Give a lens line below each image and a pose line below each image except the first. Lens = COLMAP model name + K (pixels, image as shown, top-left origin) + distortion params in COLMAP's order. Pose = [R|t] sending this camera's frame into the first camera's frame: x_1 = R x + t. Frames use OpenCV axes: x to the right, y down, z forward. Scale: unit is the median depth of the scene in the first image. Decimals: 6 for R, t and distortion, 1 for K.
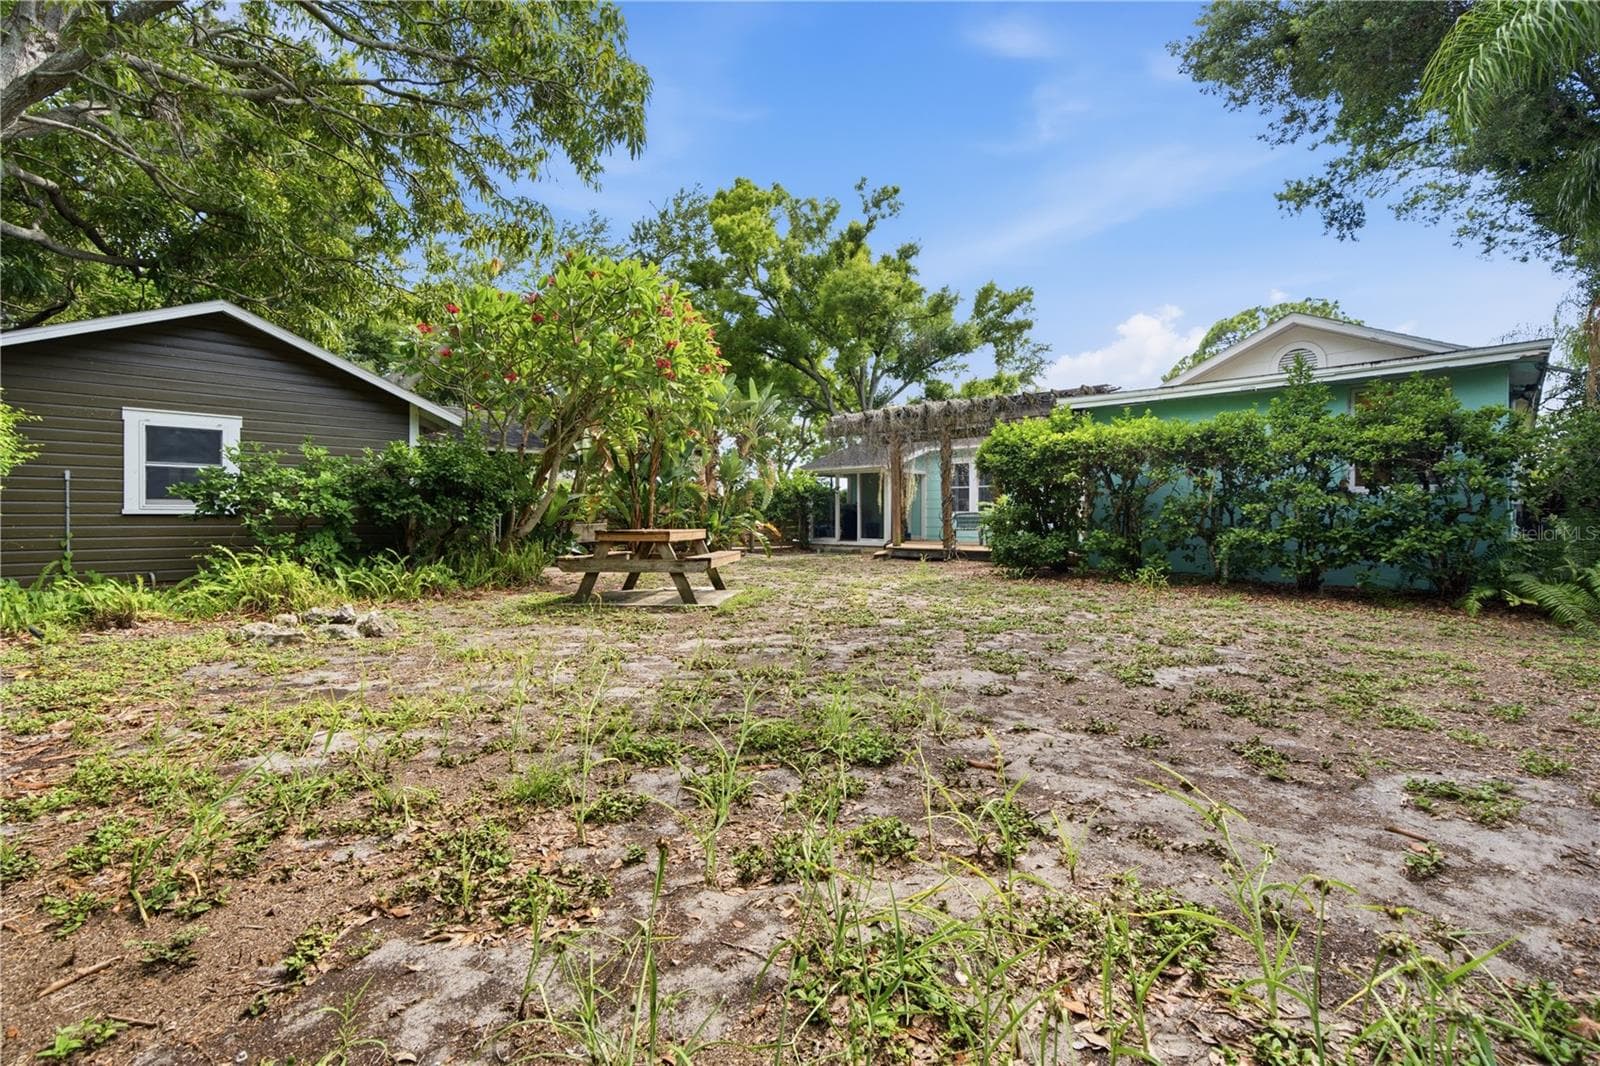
lens RADIAL K [[727.7, 0, 800.0], [0, 727.7, 533.0], [0, 0, 1]] dist [0.001261, 0.009908]
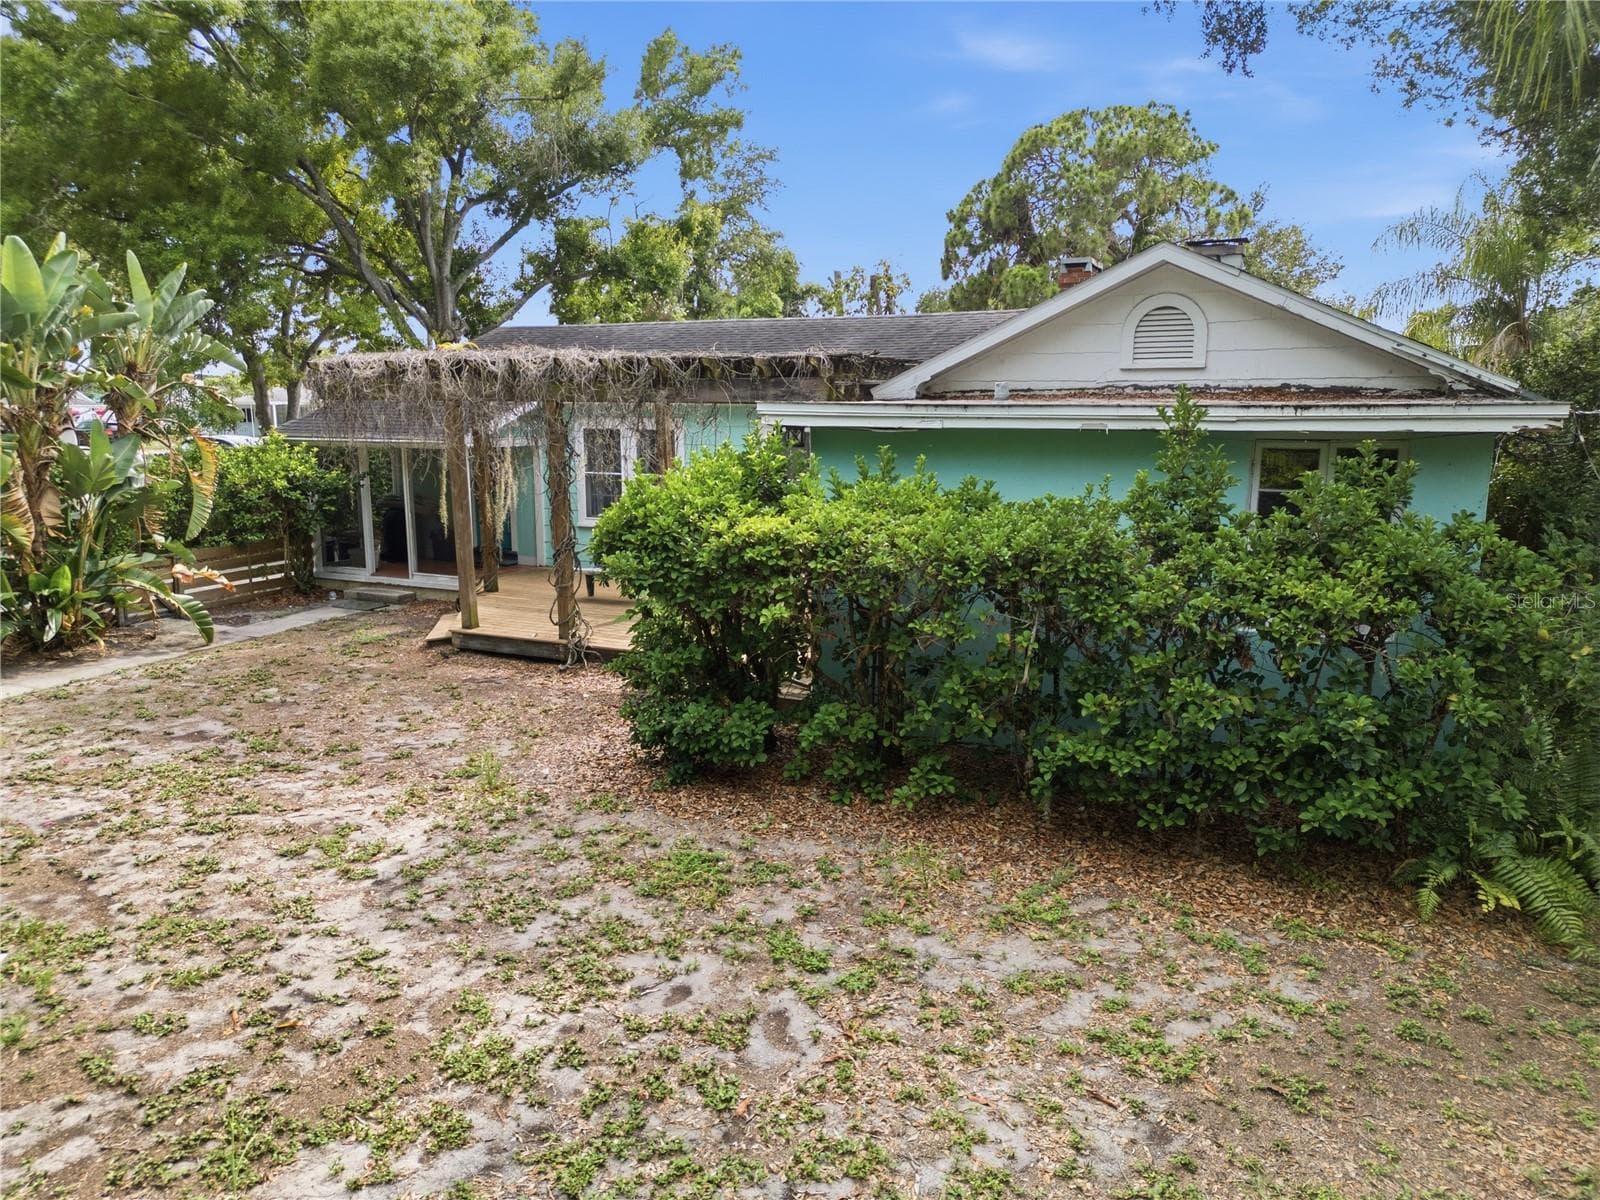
lens RADIAL K [[1118.8, 0, 796.0], [0, 1118.8, 606.7], [0, 0, 1]] dist [0.073965, -0.071153]
pose [[0.944025, -0.062223, 0.323952, 0.057597], [0.001007, 0.982588, 0.185796, -0.091016], [-0.329872, -0.175069, 0.927650, 0.120436]]
